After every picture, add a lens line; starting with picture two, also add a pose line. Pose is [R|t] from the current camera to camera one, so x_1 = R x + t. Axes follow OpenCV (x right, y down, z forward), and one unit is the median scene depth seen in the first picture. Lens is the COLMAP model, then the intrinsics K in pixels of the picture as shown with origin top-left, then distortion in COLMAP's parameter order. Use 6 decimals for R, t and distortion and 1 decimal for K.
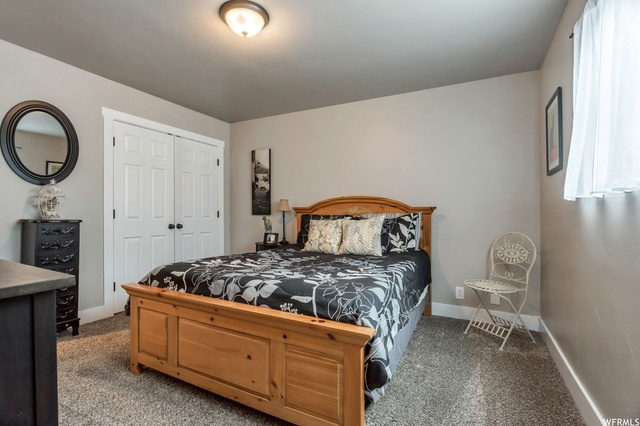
lens RADIAL K [[307.6, 0, 316.9], [0, 307.6, 209.1], [0, 0, 1]] dist [-0.010447, 0.005004]
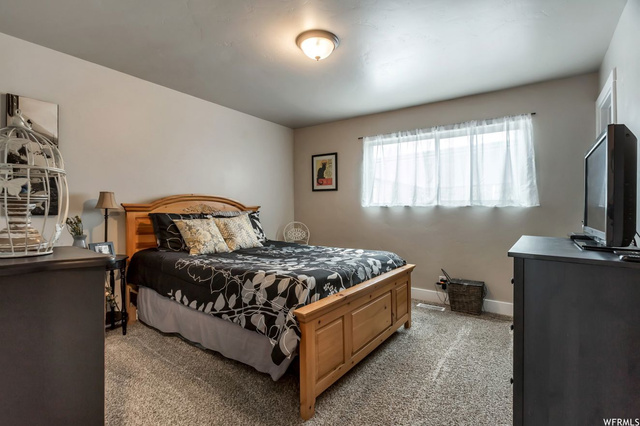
lens RADIAL K [[307.6, 0, 316.9], [0, 307.6, 209.1], [0, 0, 1]] dist [-0.010447, 0.005004]
pose [[0.143288, -0.006764, 0.989658, -1.086596], [-0.016435, 0.999822, 0.009213, -0.012679], [-0.989545, -0.017585, 0.143151, 0.684963]]
